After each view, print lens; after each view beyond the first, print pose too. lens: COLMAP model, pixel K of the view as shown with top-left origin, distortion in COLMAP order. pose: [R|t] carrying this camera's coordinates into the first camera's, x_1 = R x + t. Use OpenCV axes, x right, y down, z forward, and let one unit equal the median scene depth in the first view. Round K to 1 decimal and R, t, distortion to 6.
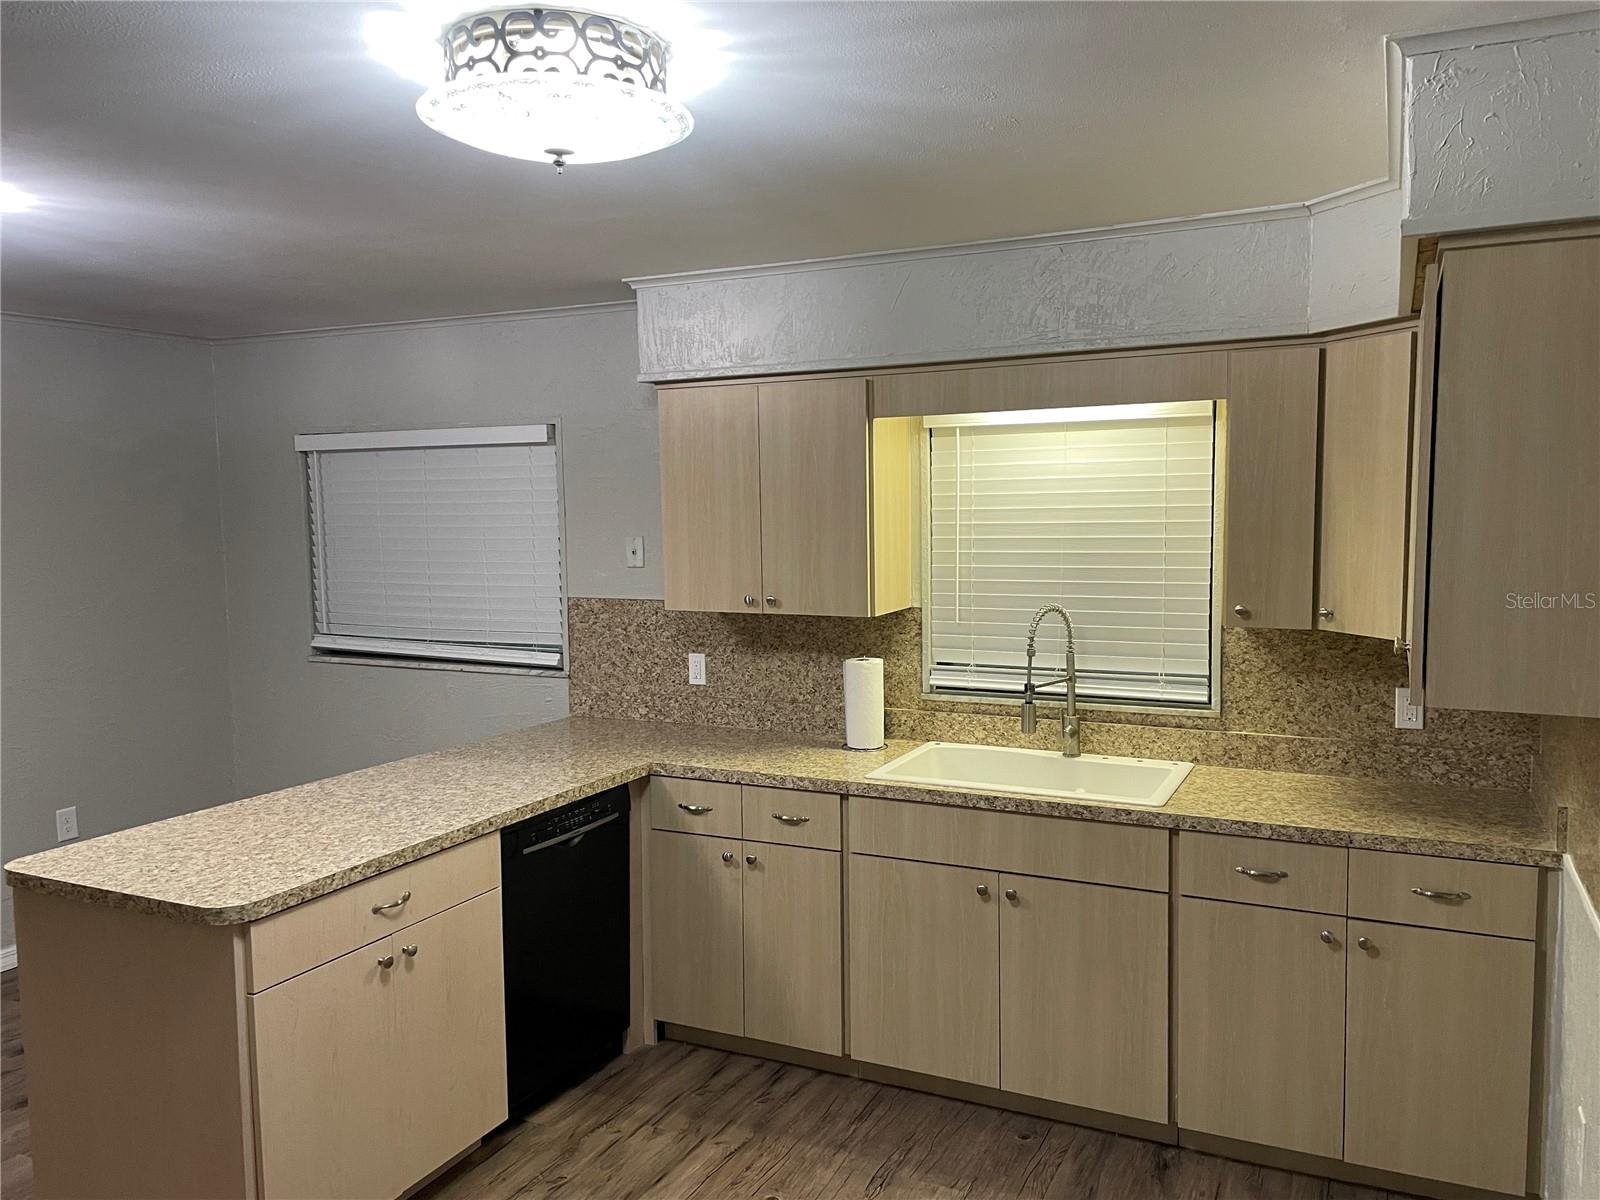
lens RADIAL K [[1222.5, 0, 800.0], [0, 1222.5, 600.0], [0, 0, 1]] dist [0.081828, -0.074662]
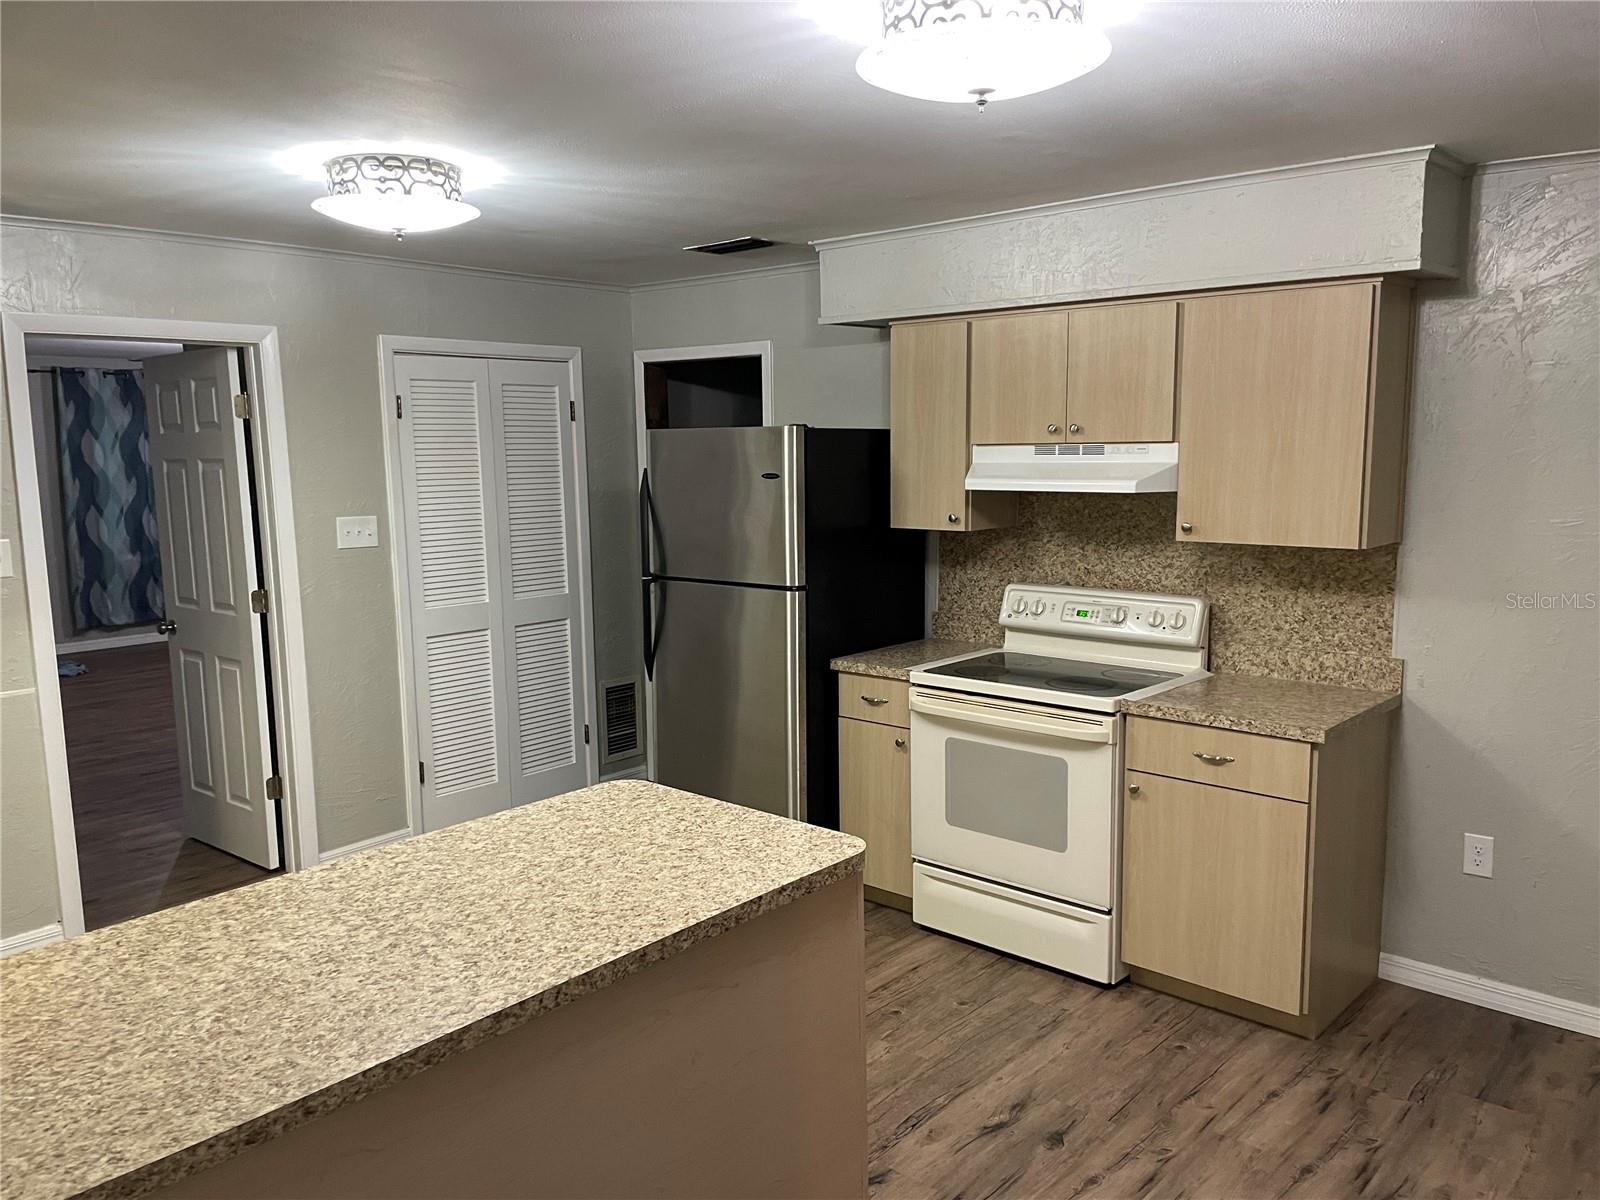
lens RADIAL K [[1222.5, 0, 800.0], [0, 1222.5, 600.0], [0, 0, 1]] dist [0.081828, -0.074662]
pose [[-0.961620, -0.006100, 0.274316, -0.580256], [0.054474, 0.975607, 0.212657, -0.095108], [-0.268922, 0.219438, -0.937831, 1.245529]]
